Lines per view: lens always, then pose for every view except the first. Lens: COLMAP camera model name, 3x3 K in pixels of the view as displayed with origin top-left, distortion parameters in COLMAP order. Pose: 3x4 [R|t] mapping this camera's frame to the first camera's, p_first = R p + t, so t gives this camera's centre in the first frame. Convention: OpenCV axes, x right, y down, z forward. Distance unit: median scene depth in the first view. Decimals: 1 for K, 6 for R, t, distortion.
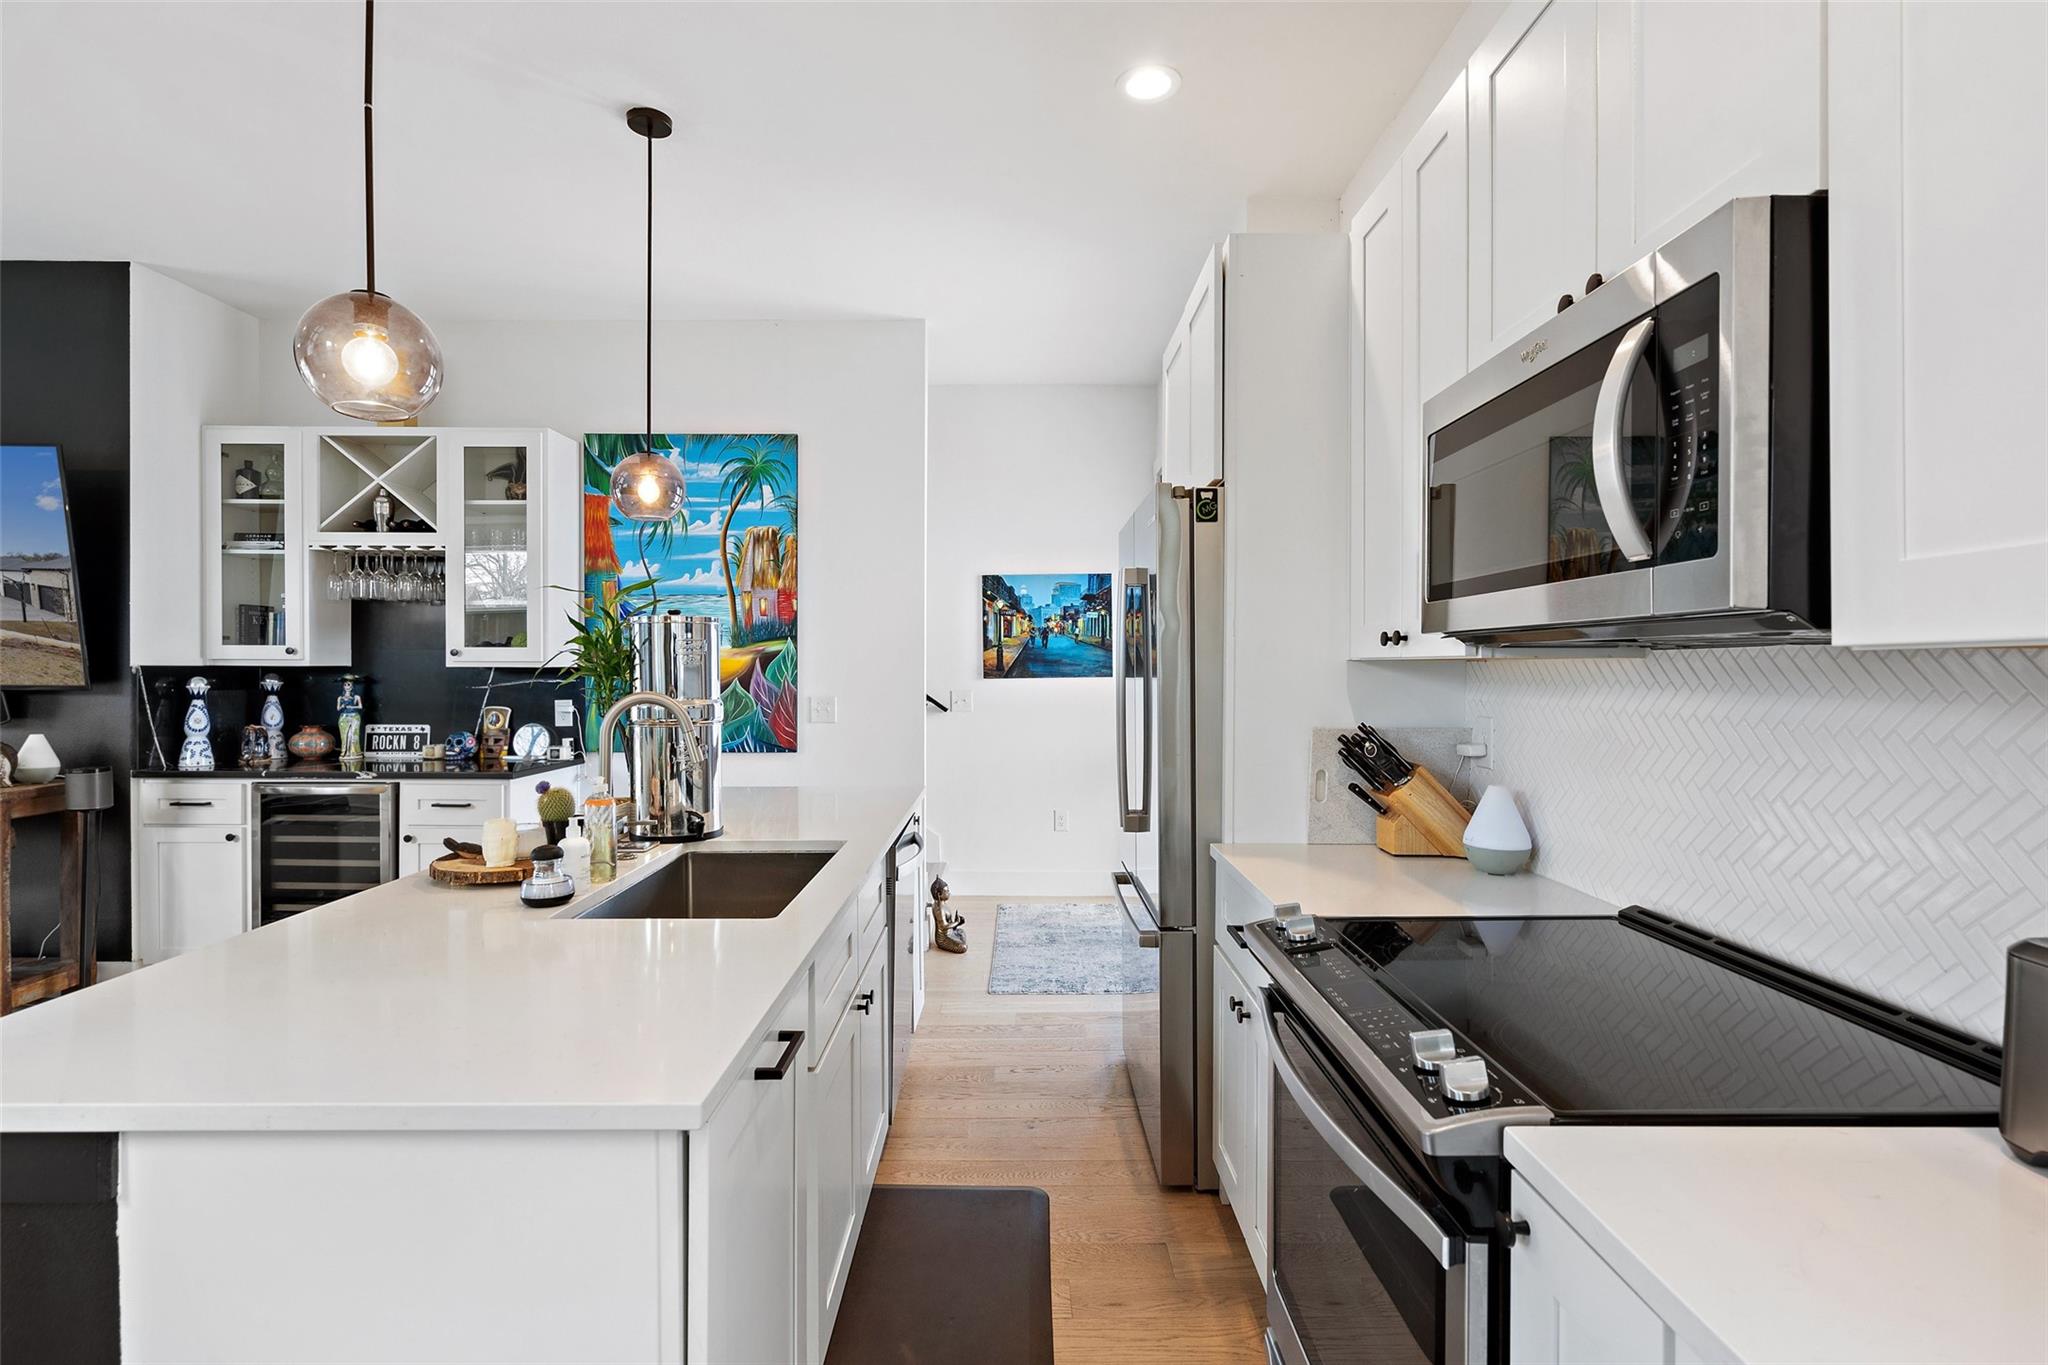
lens RADIAL K [[964.0, 0, 1022.8], [0, 964.0, 673.4], [0, 0, 1]] dist [-0.021951, 0.011276]
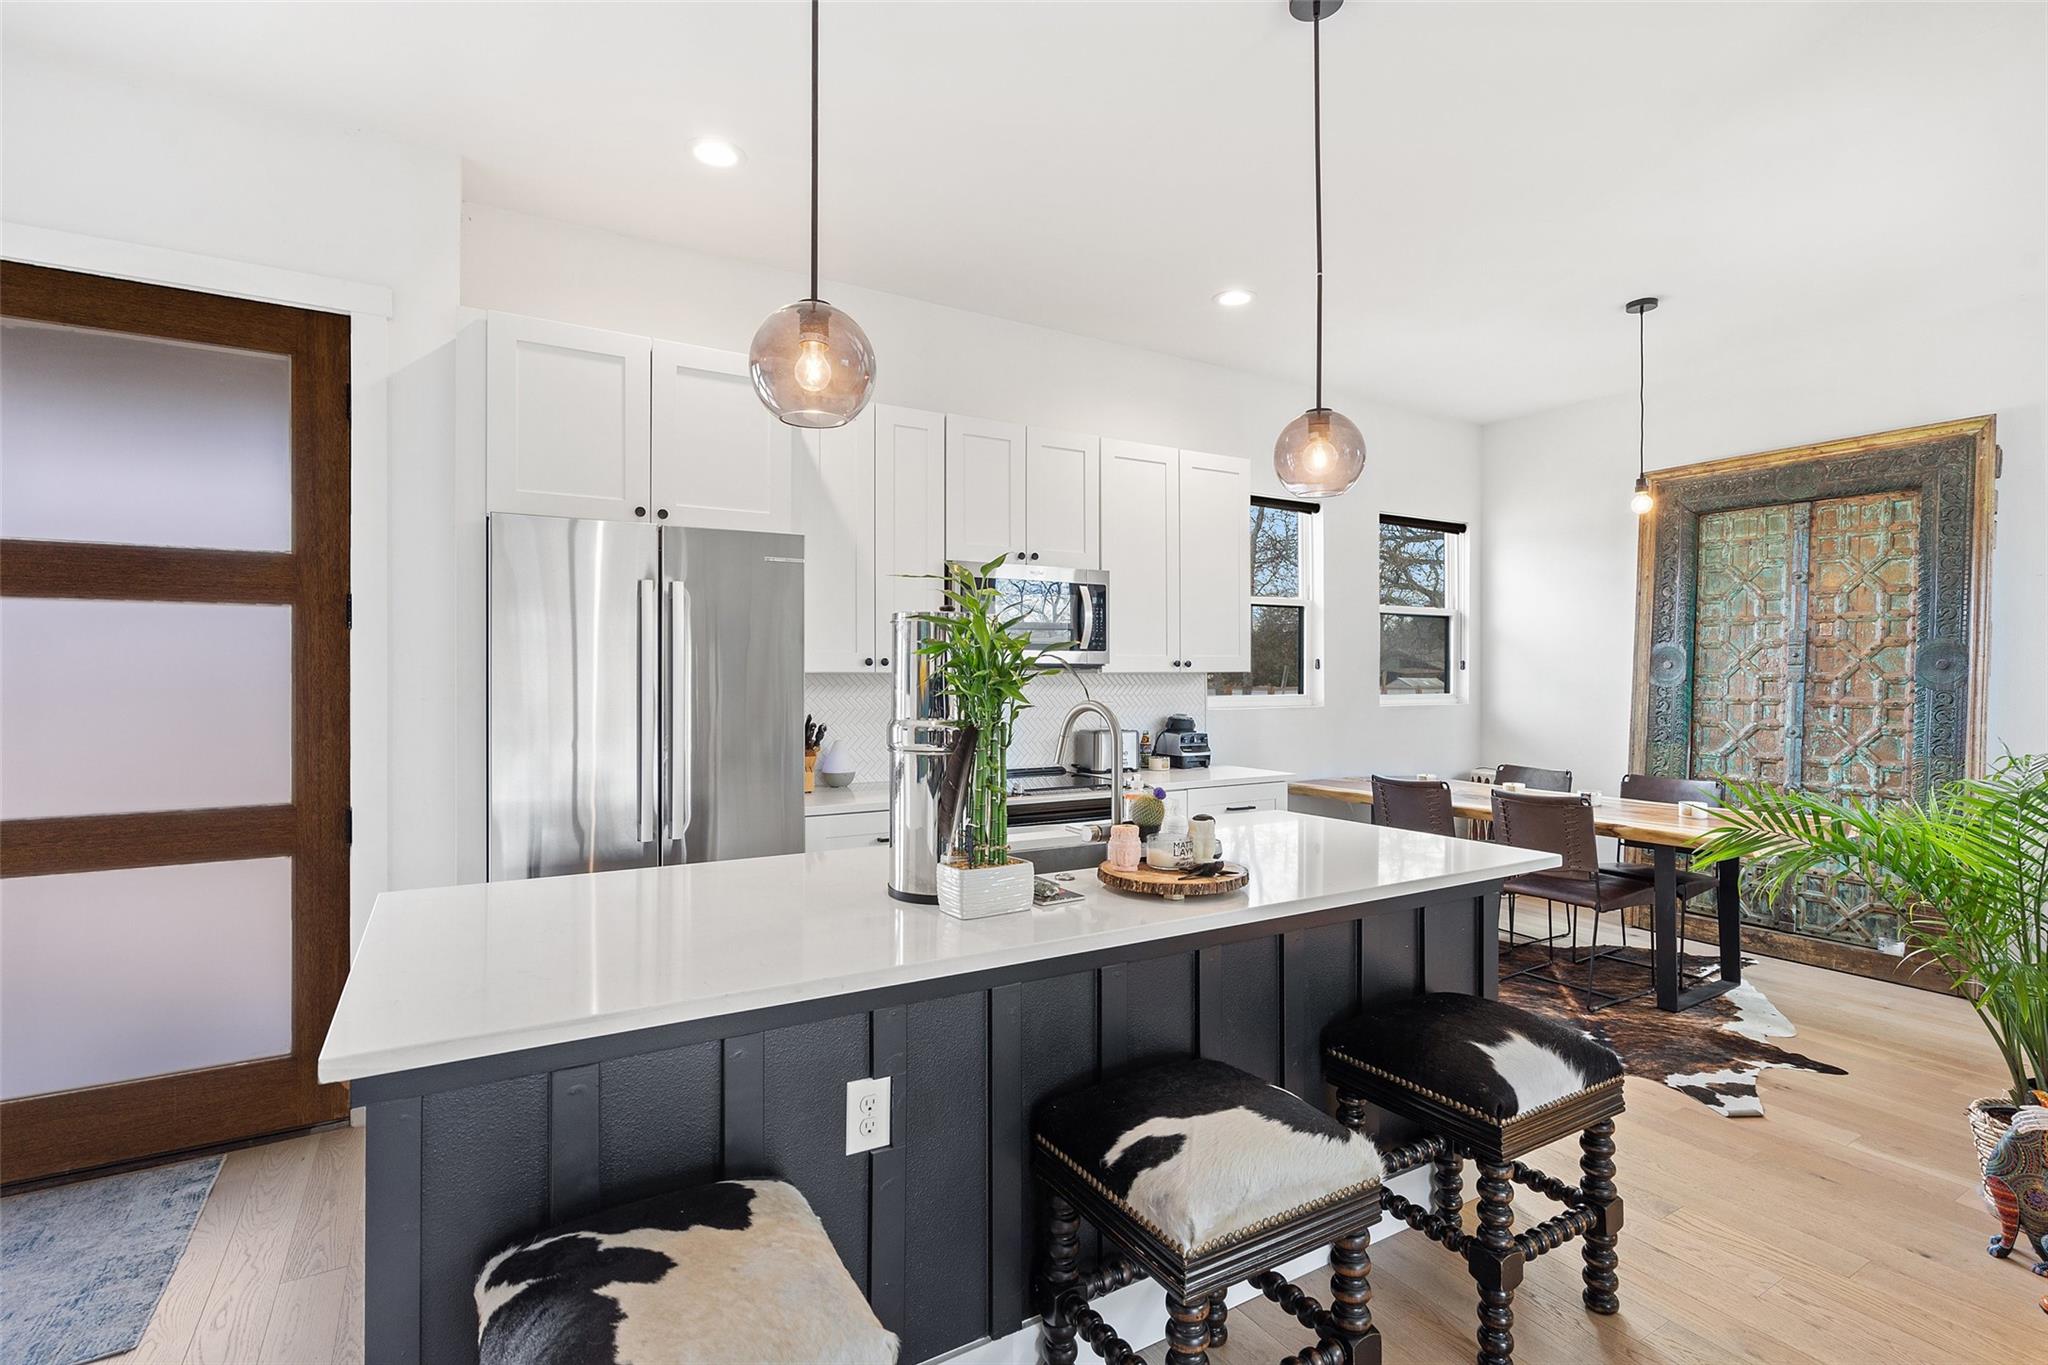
lens RADIAL K [[941.4, 0, 1032.8], [0, 941.4, 682.0], [0, 0, 1]] dist [-0.002366, 0.000268]
pose [[-0.507290, -0.001934, 0.861773, -0.781015], [0.008317, 0.999940, 0.007140, -0.005283], [-0.861735, 0.010790, -0.507243, 0.979056]]
